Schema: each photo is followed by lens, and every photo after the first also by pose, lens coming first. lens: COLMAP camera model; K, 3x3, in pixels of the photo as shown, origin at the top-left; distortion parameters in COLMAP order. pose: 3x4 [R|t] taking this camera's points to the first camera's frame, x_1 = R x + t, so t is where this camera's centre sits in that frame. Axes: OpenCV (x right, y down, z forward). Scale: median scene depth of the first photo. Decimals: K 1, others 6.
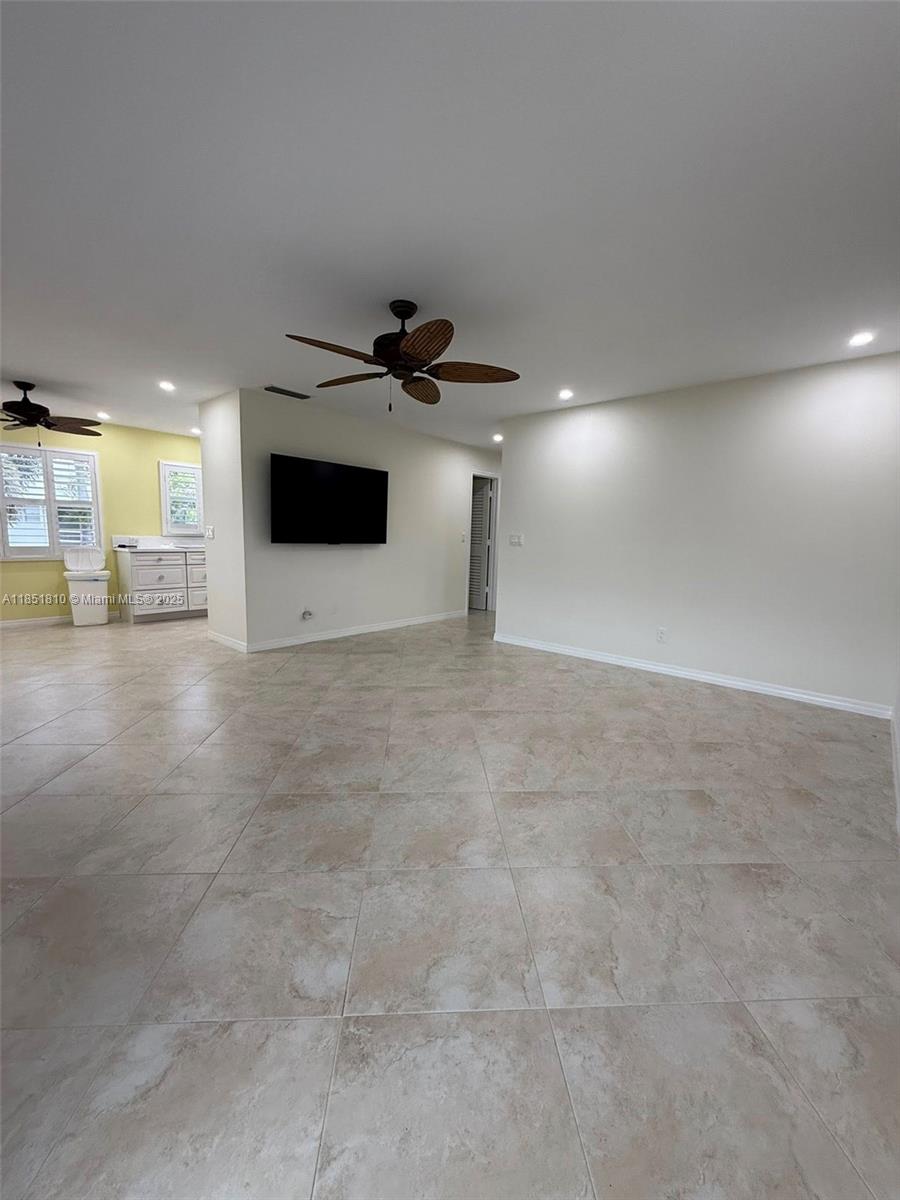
lens RADIAL K [[476.2, 0, 449.7], [0, 476.2, 595.7], [0, 0, 1]] dist [-0.002261, -0.000313]
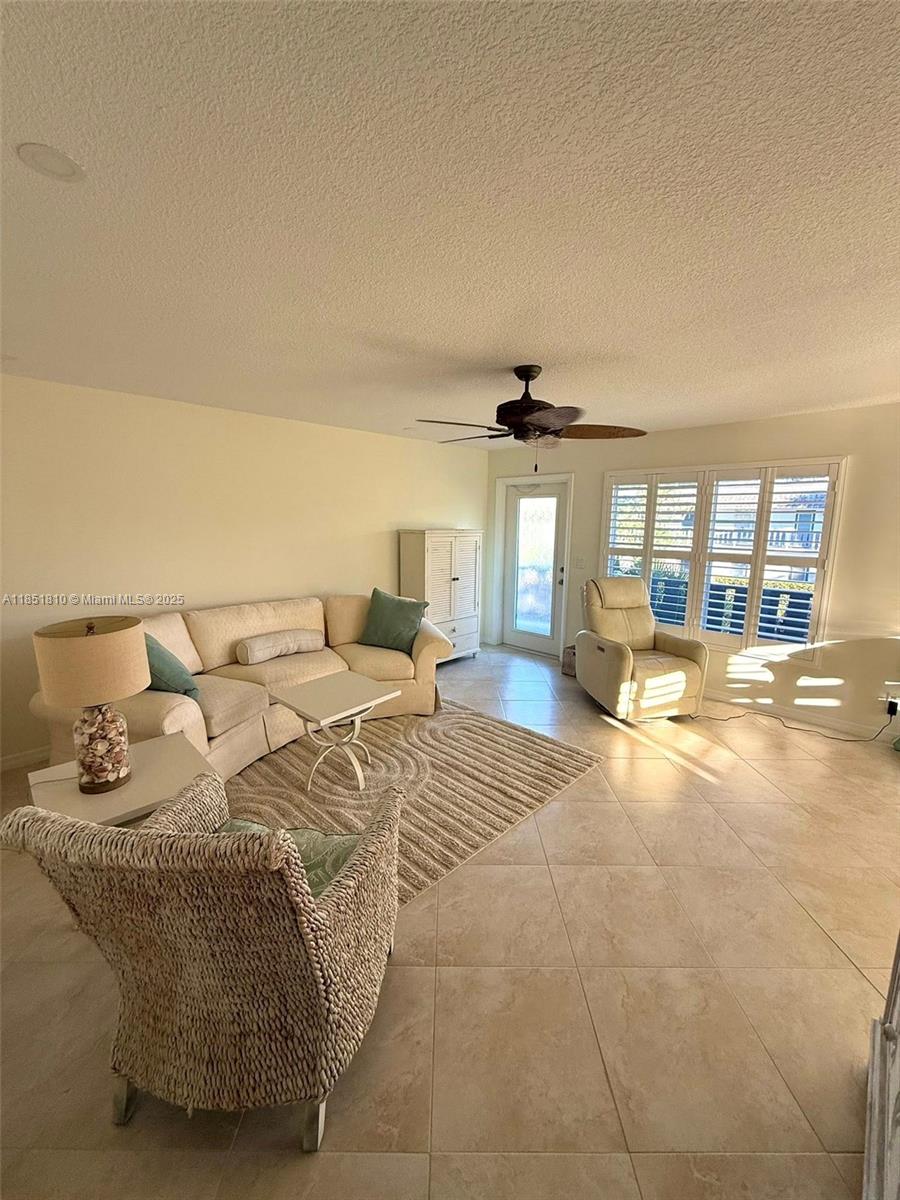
lens RADIAL K [[476.2, 0, 449.7], [0, 476.2, 595.7], [0, 0, 1]] dist [-0.002261, -0.000313]
pose [[-0.998178, -0.035339, 0.048899, -0.003245], [-0.019797, 0.957473, 0.287844, -0.314446], [-0.056991, 0.286351, -0.956428, 1.500865]]
